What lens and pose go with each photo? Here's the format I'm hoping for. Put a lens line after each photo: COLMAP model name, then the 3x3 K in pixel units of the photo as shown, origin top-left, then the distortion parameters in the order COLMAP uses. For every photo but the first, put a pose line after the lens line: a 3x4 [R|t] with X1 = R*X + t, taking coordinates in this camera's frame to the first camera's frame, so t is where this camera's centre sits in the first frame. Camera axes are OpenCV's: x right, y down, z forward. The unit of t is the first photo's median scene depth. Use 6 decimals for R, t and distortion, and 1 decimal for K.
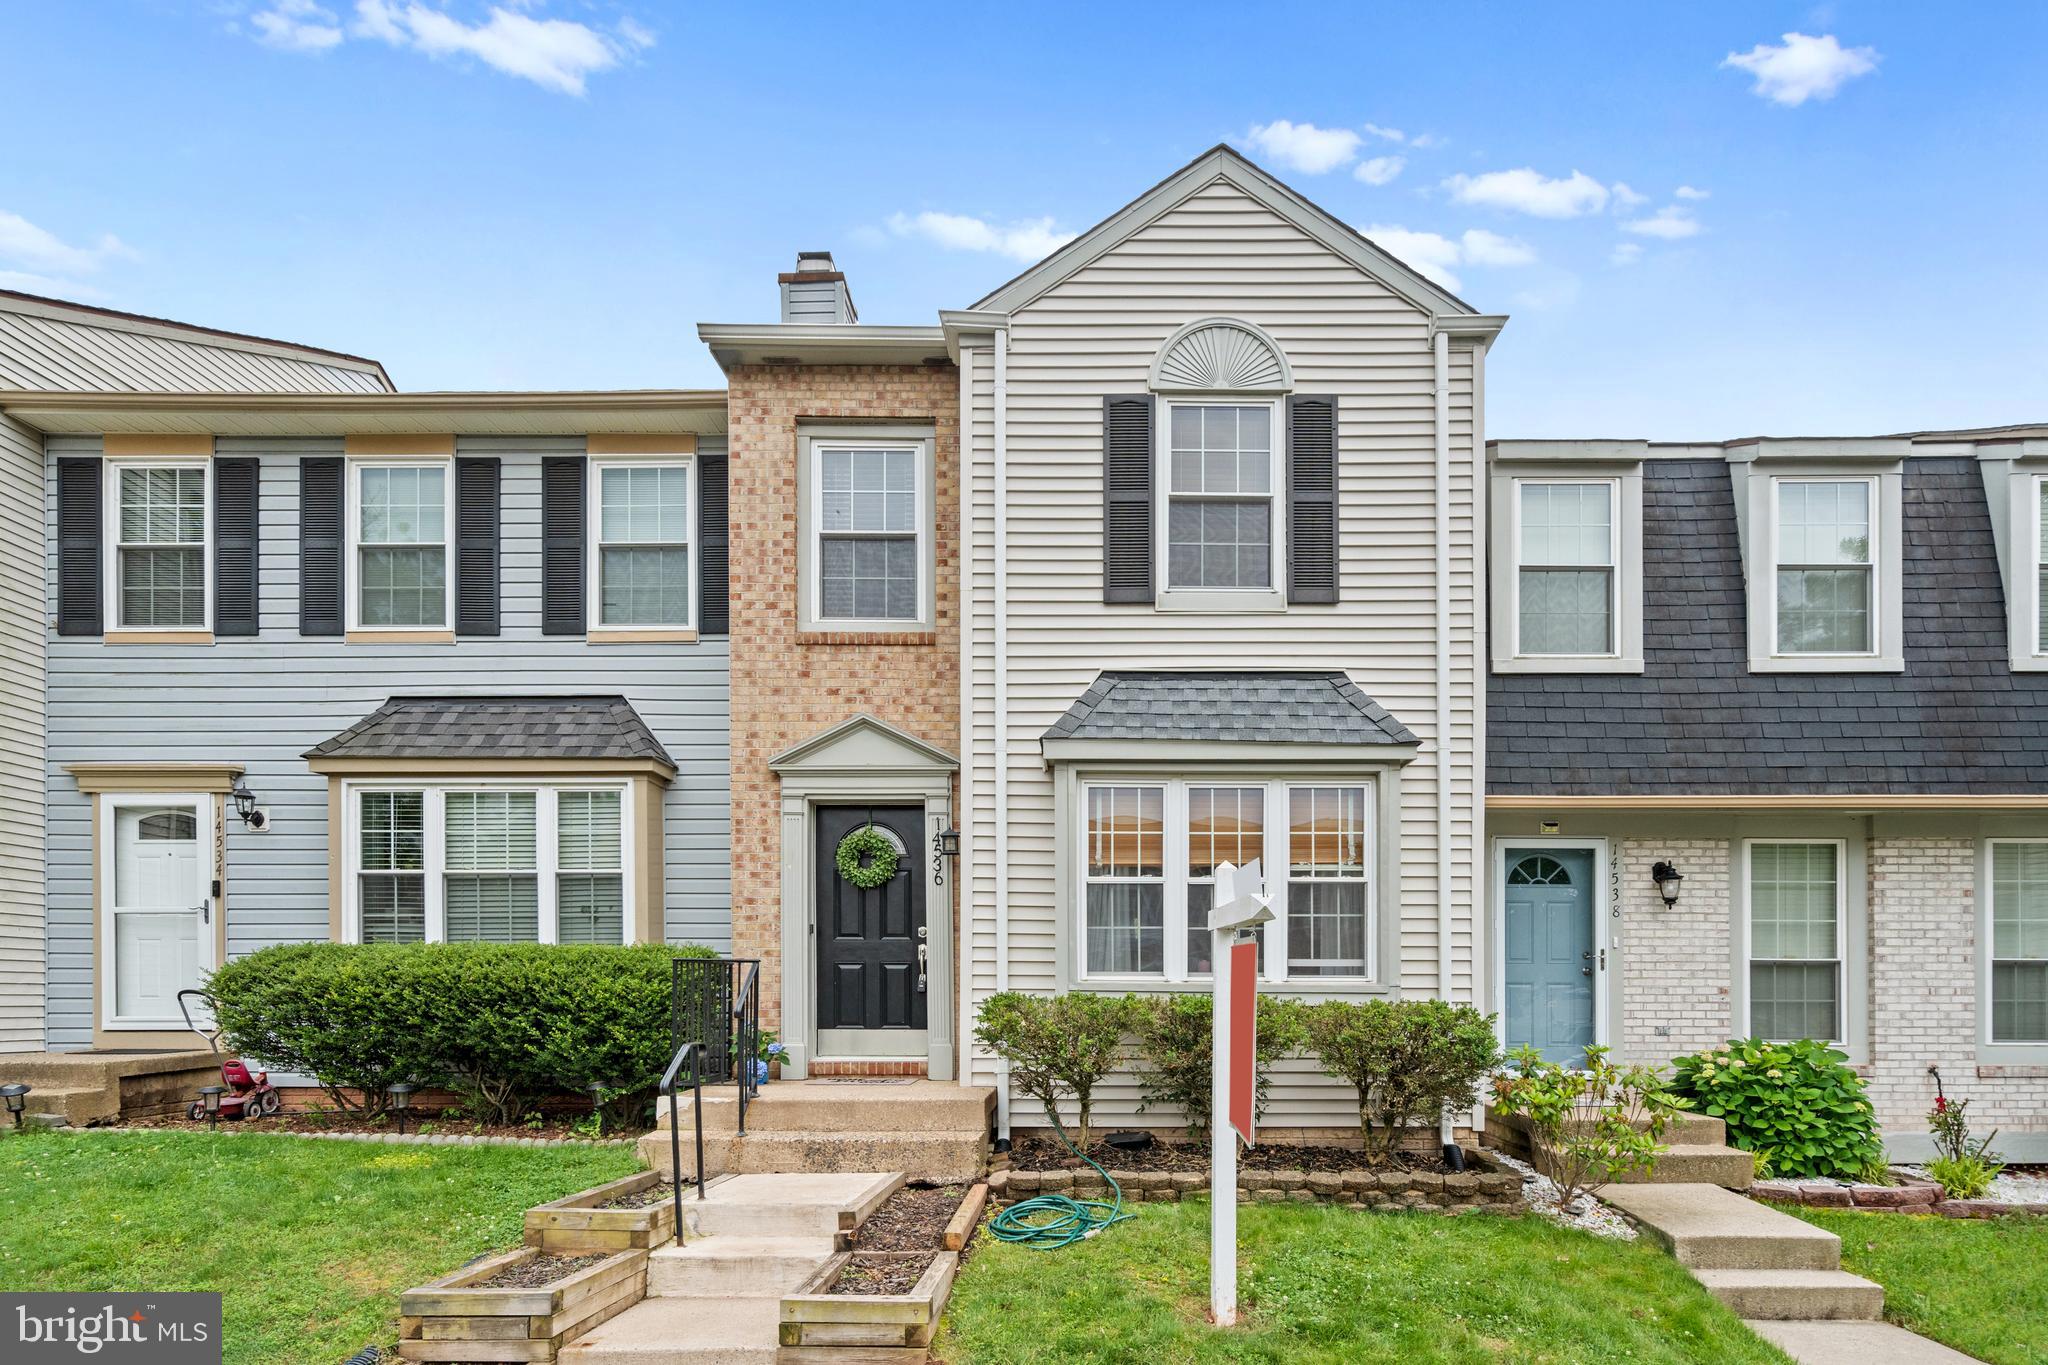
lens RADIAL K [[1021.4, 0, 1024.0], [0, 1021.4, 748.0], [0, 0, 1]] dist [0.000989, 0.000765]
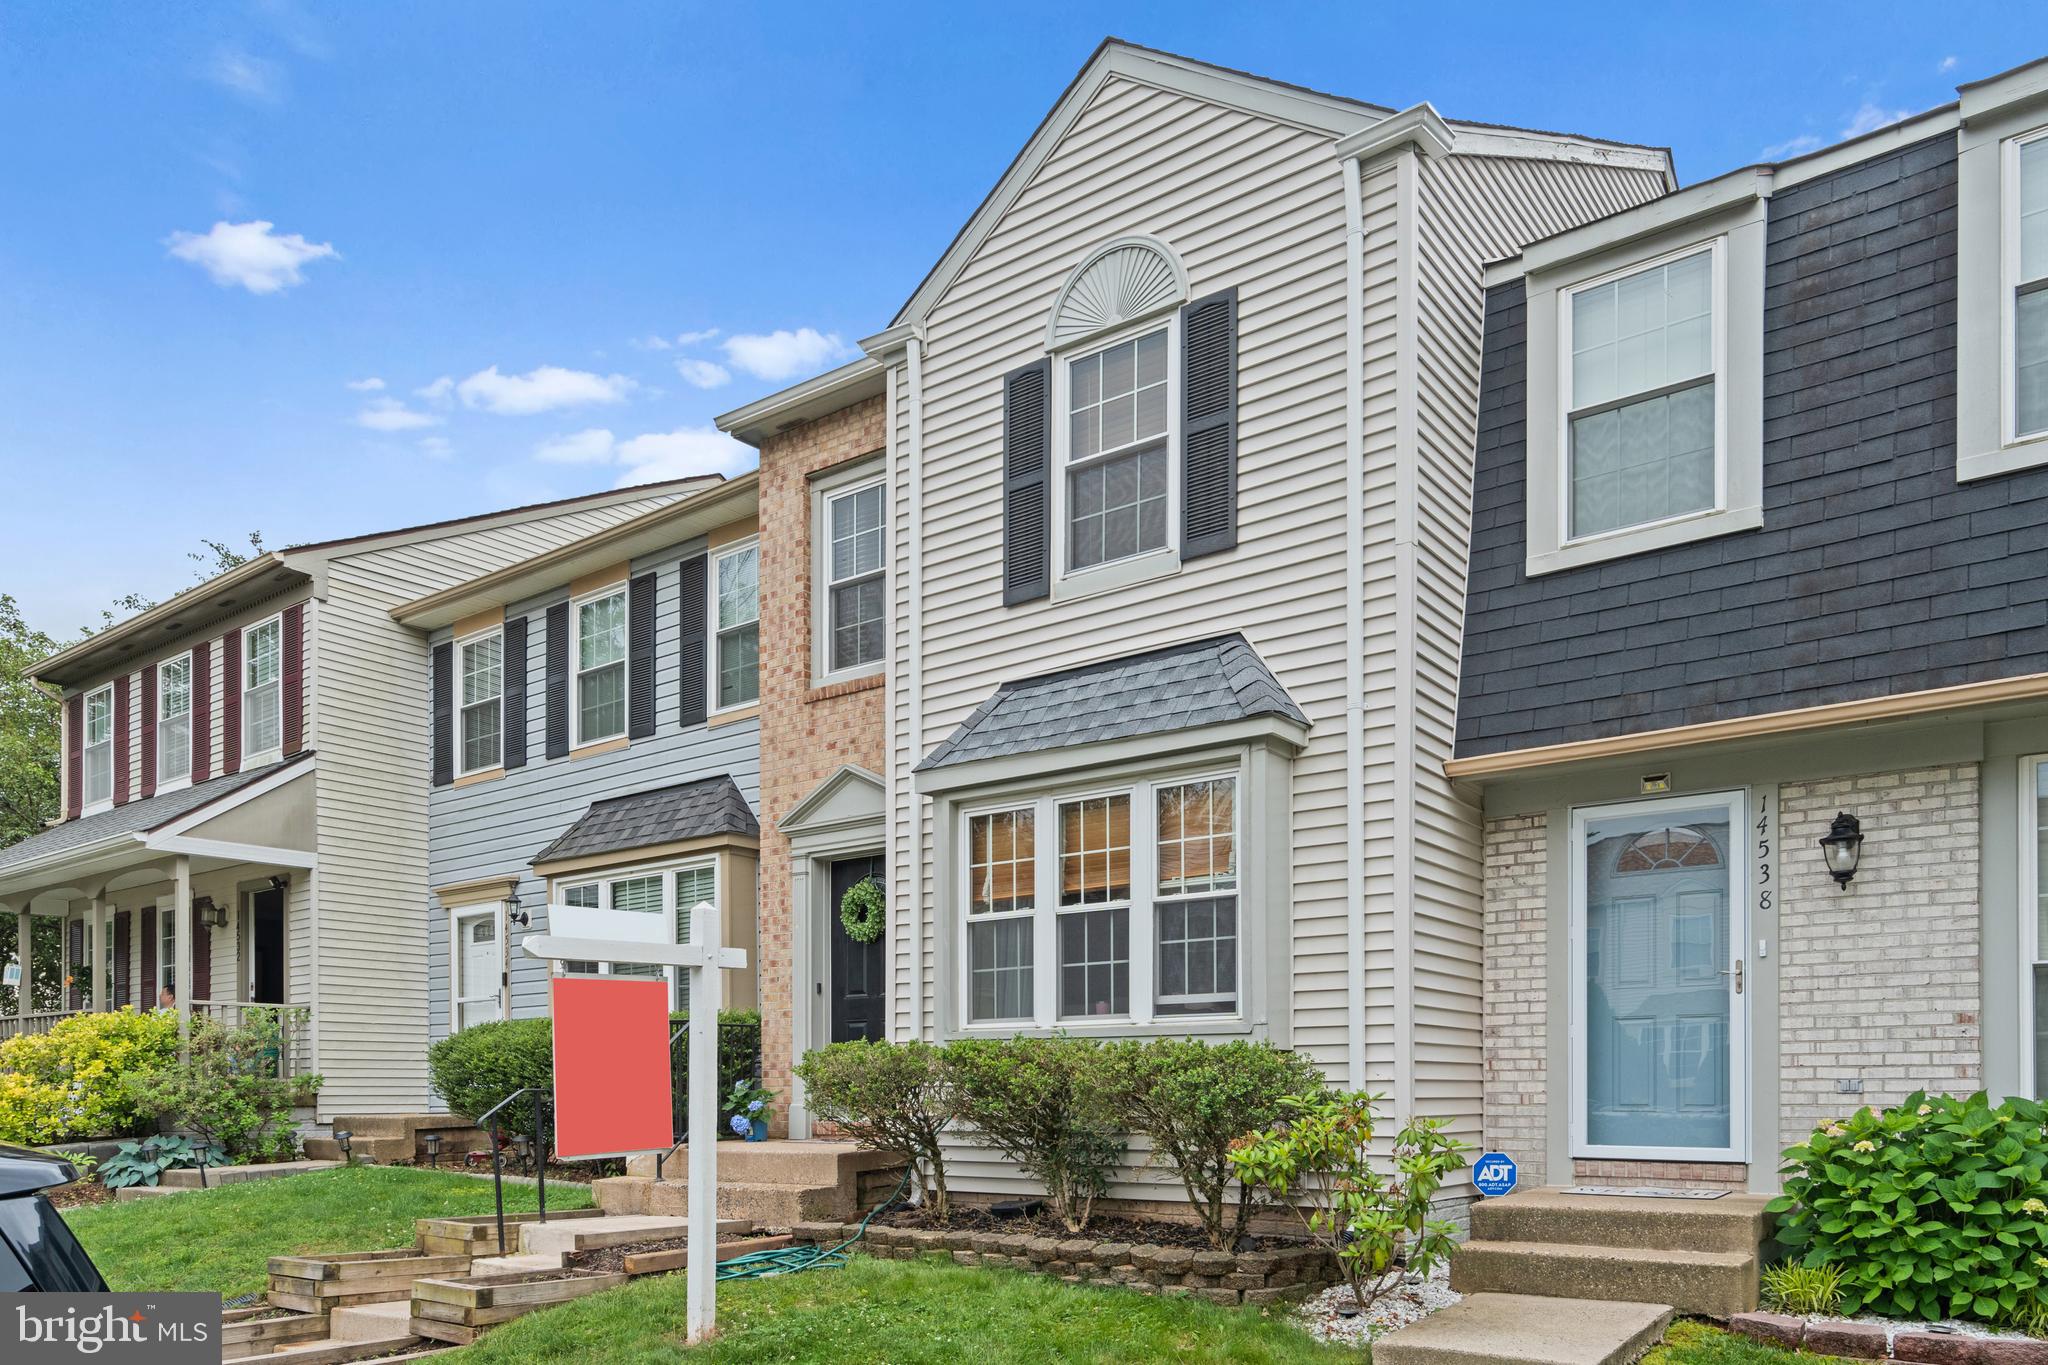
lens RADIAL K [[1381.0, 0, 1024.0], [0, 1381.0, 682.5], [0, 0, 1]] dist [0.007272, 0.001455]
pose [[0.802191, -0.175328, -0.570746, 0.733272], [0.146023, 0.984495, -0.097190, 0.041688], [0.578937, -0.005377, 0.815355, 0.017583]]
